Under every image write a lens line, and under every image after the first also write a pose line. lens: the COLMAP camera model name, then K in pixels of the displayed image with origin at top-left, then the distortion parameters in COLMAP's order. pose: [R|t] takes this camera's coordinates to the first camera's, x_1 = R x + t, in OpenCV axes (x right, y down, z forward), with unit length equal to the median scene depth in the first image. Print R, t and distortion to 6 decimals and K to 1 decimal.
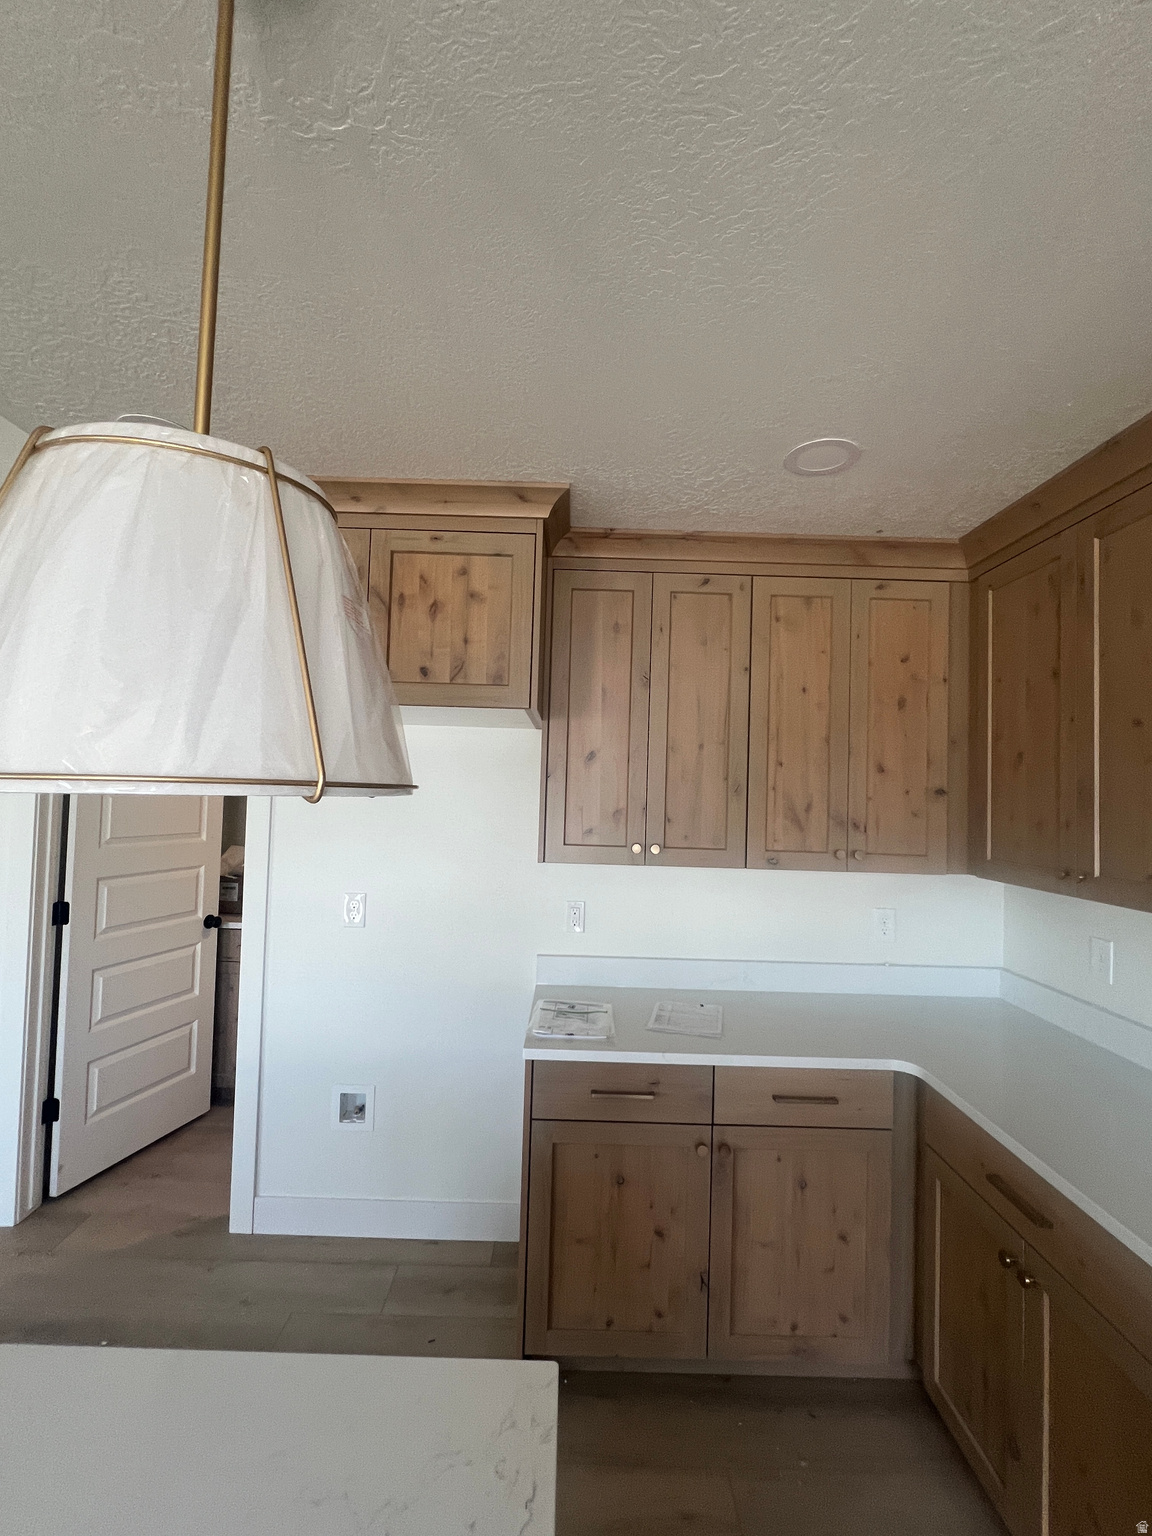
lens RADIAL K [[691.5, 0, 573.9], [0, 691.5, 768.1], [0, 0, 1]] dist [-0.001811, -0.001233]
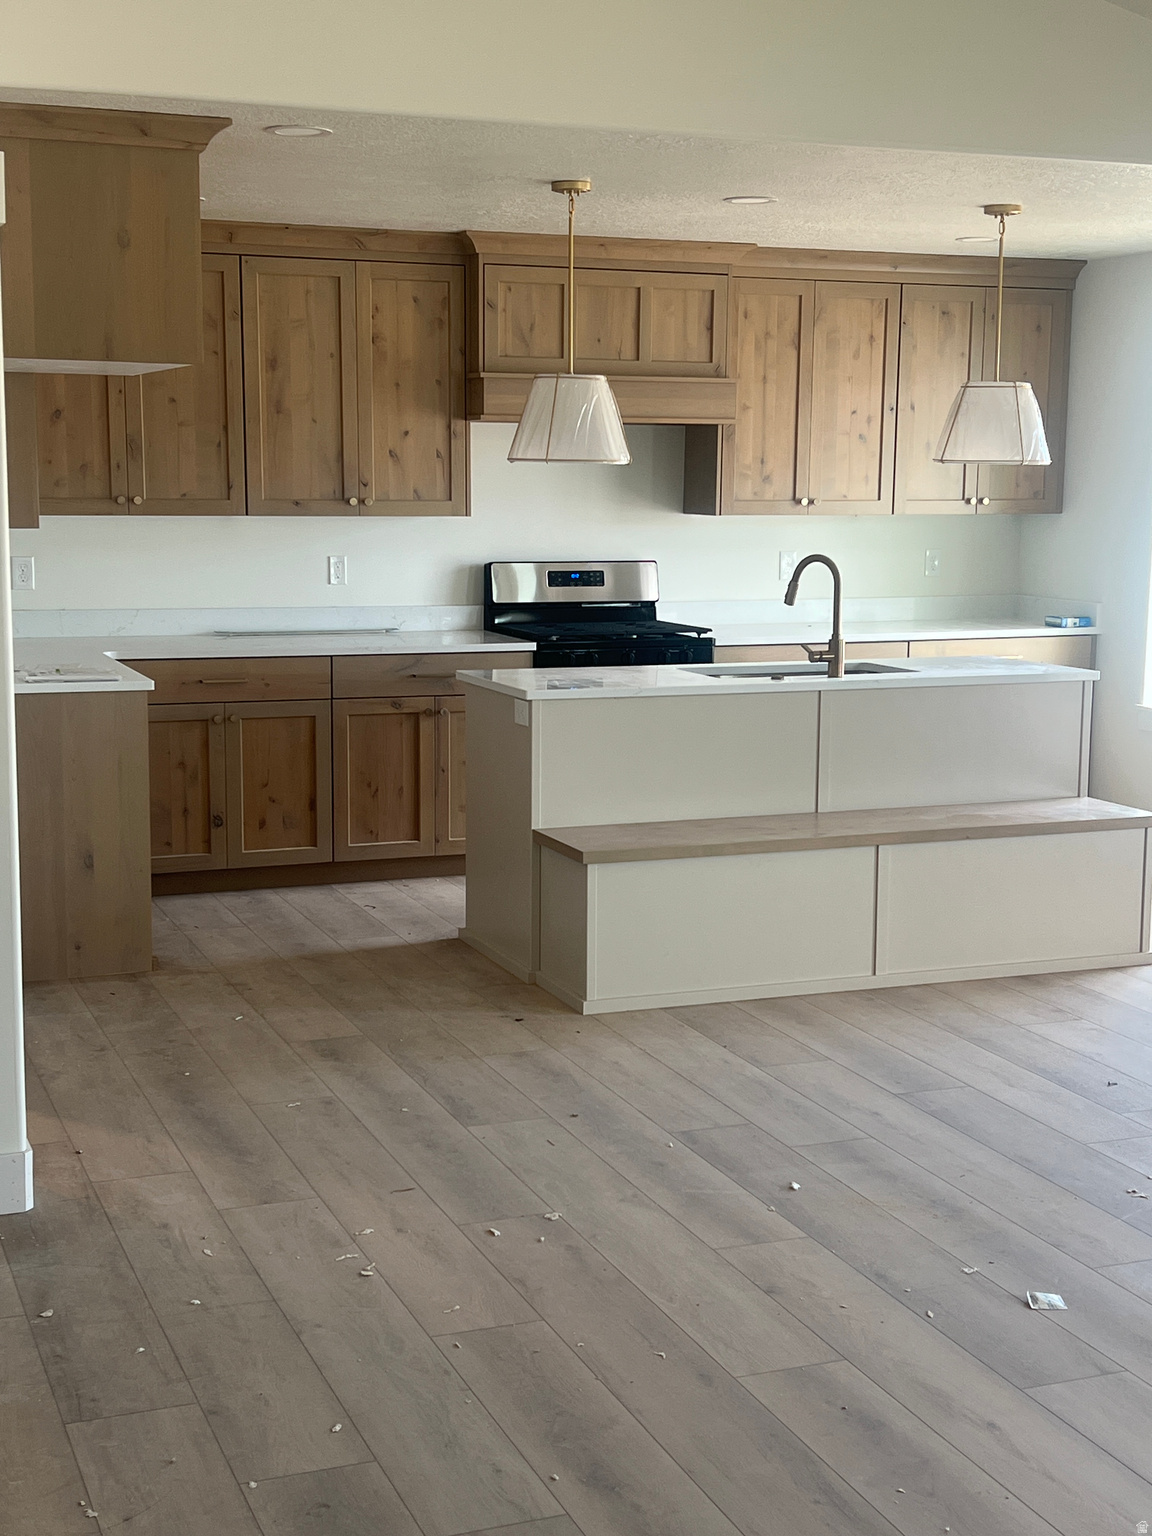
lens RADIAL K [[2126.7, 0, 577.8], [0, 2126.7, 776.0], [0, 0, 1]] dist [0.177306, 0.000000]
pose [[-0.361787, -0.169315, 0.916756, -3.079981], [-0.053695, 0.985521, 0.160825, -0.042757], [-0.930713, 0.008959, -0.365640, 1.401300]]
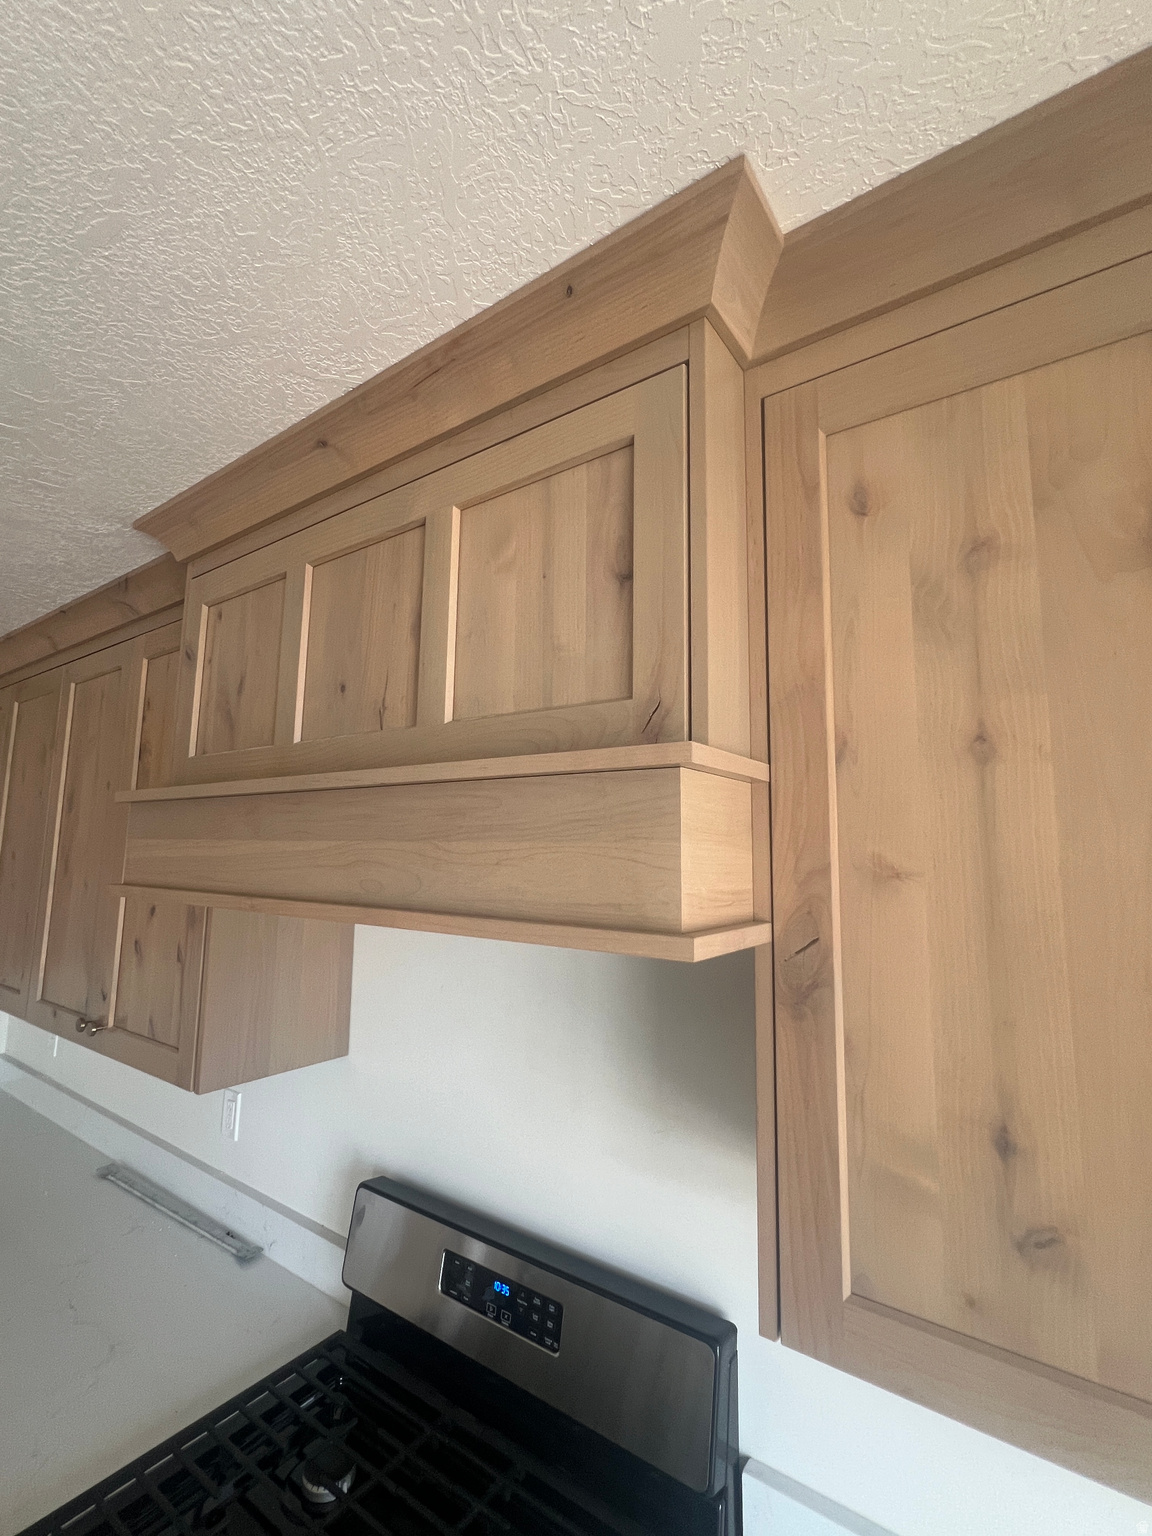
lens RADIAL K [[691.5, 0, 573.7], [0, 691.5, 763.3], [0, 0, 1]] dist [-0.001811, -0.001233]
pose [[0.587147, 0.079546, 0.805563, 0.269742], [-0.026588, 0.996518, -0.079023, -0.114799], [-0.809044, 0.024979, 0.587217, -0.422810]]
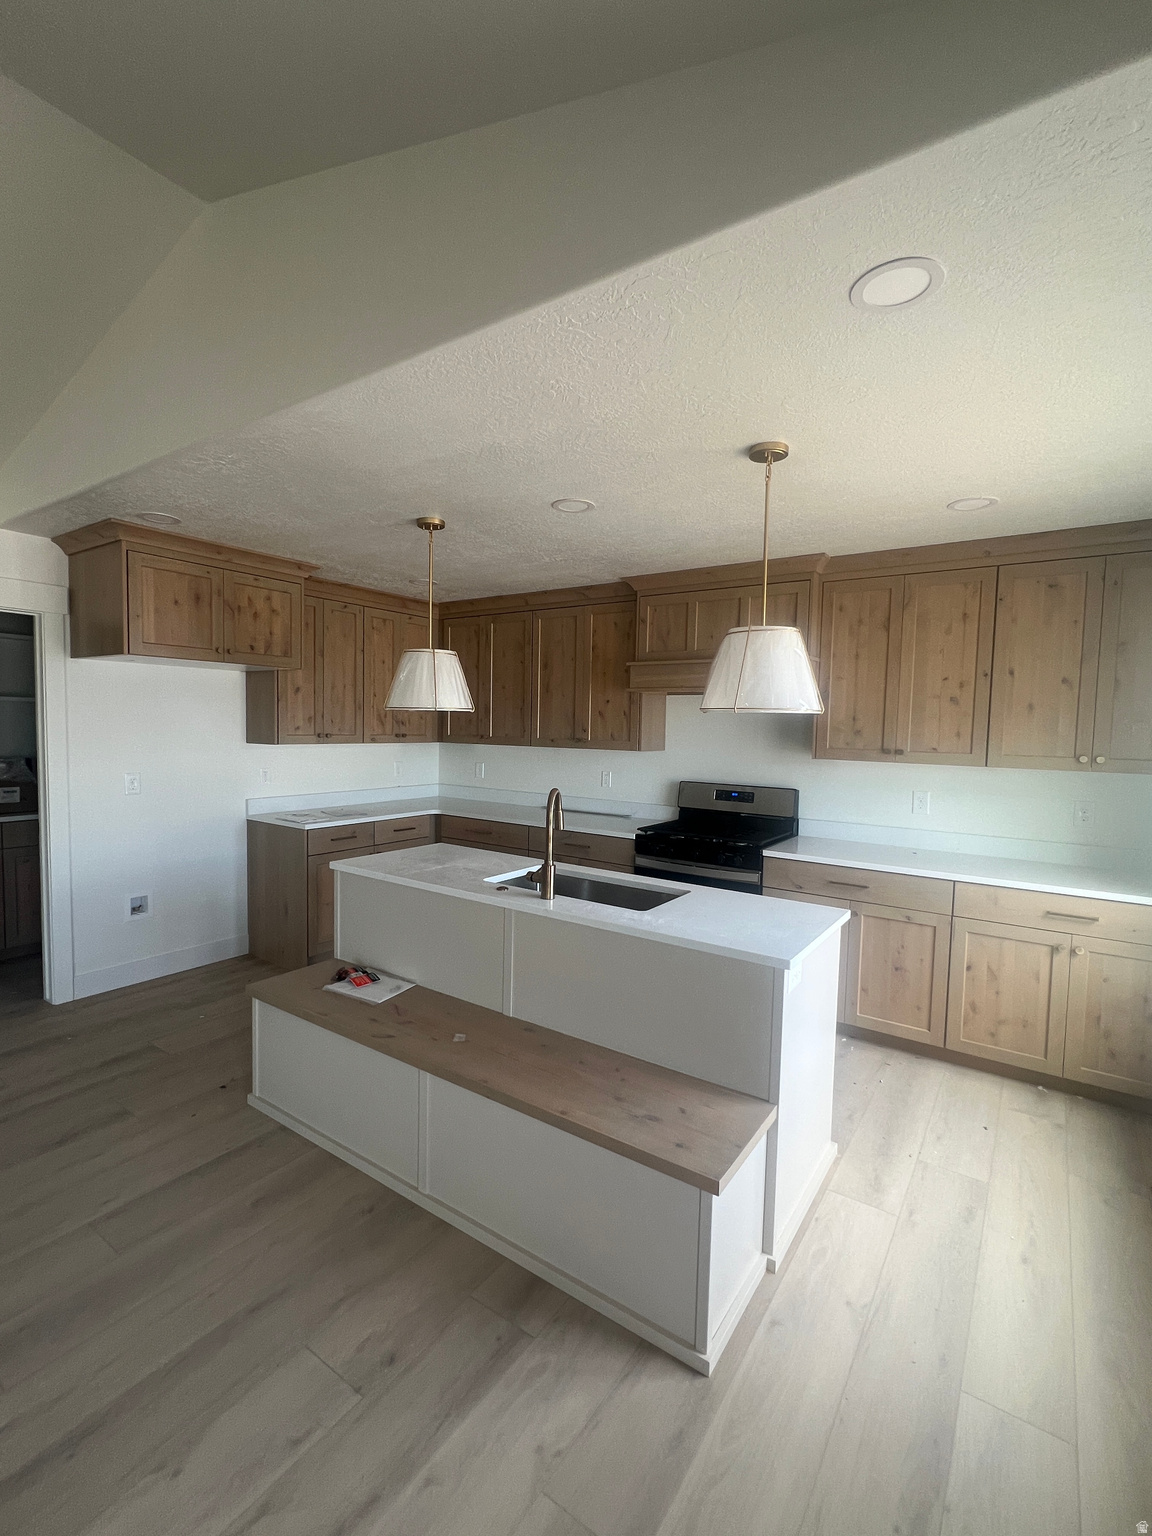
lens RADIAL K [[691.5, 0, 576.7], [0, 691.5, 768.2], [0, 0, 1]] dist [-0.001811, -0.001233]
pose [[0.573410, -0.069486, 0.816317, -1.163615], [-0.034426, 0.993473, 0.108748, -0.038180], [-0.818545, -0.090460, 0.567275, -0.805696]]
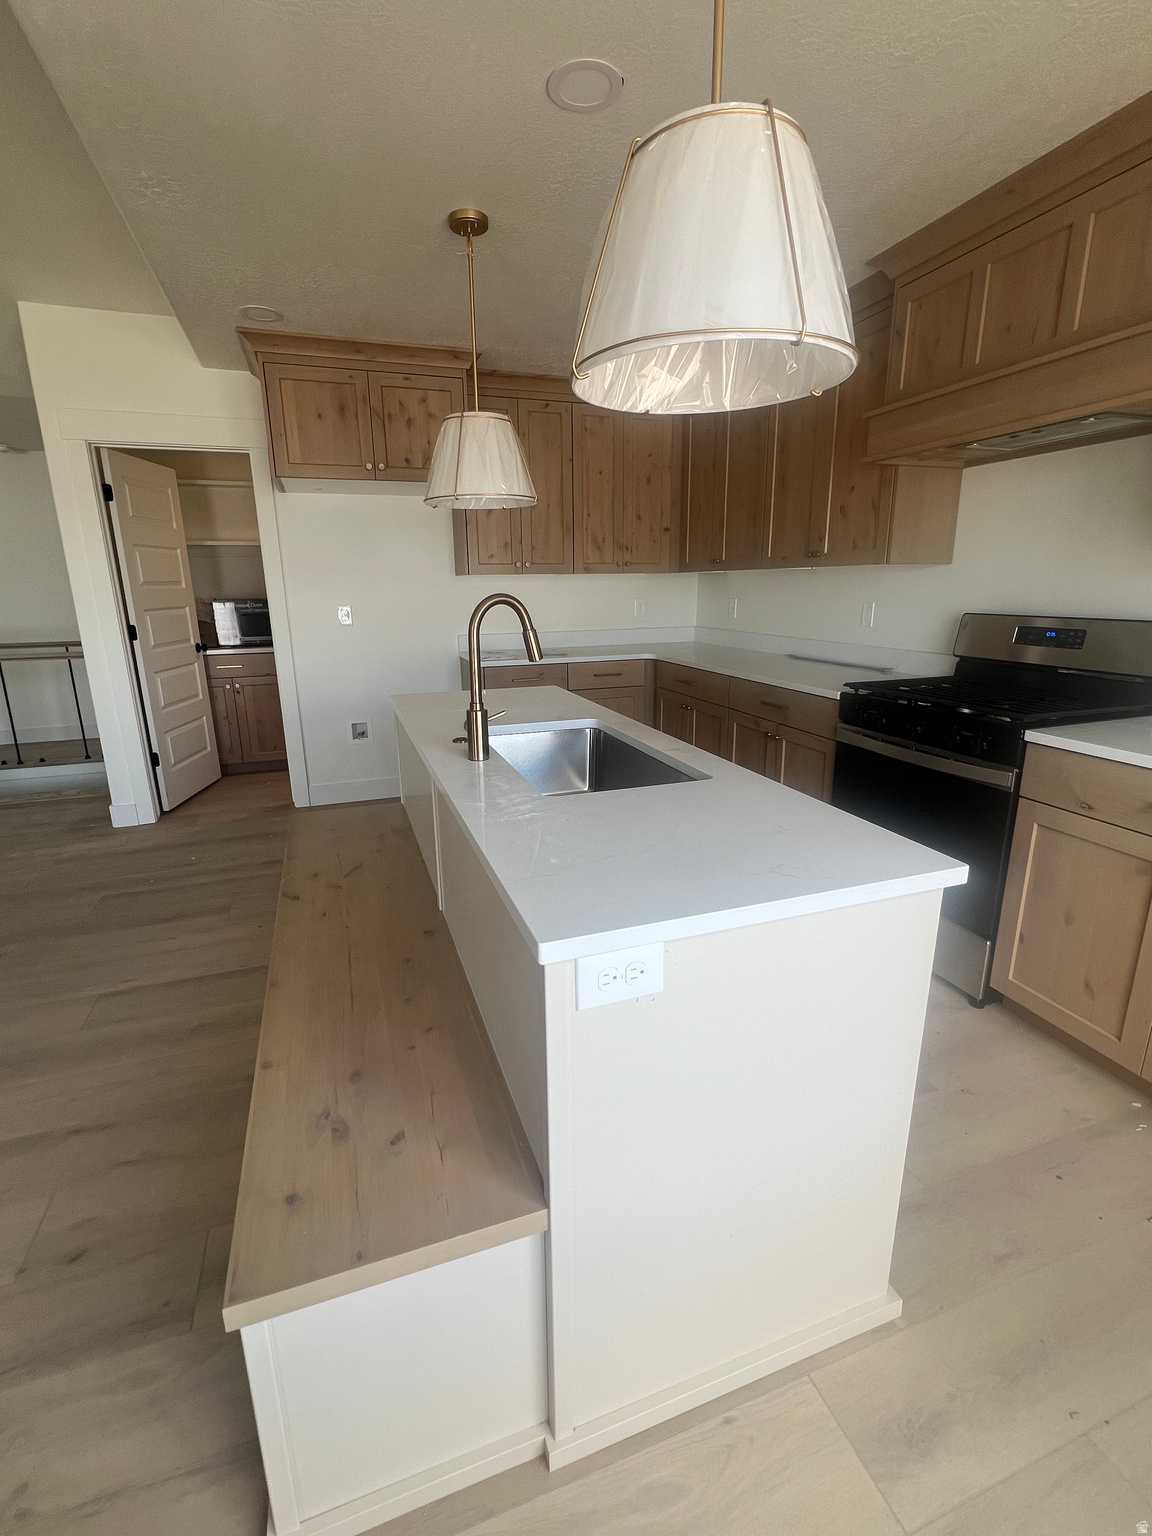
lens RADIAL K [[691.5, 0, 574.1], [0, 691.5, 767.7], [0, 0, 1]] dist [-0.001811, -0.001233]
pose [[0.944436, -0.124544, 0.304186, -0.399939], [0.028763, 0.953199, 0.300972, 0.081918], [-0.327434, -0.275499, 0.903818, -0.876054]]
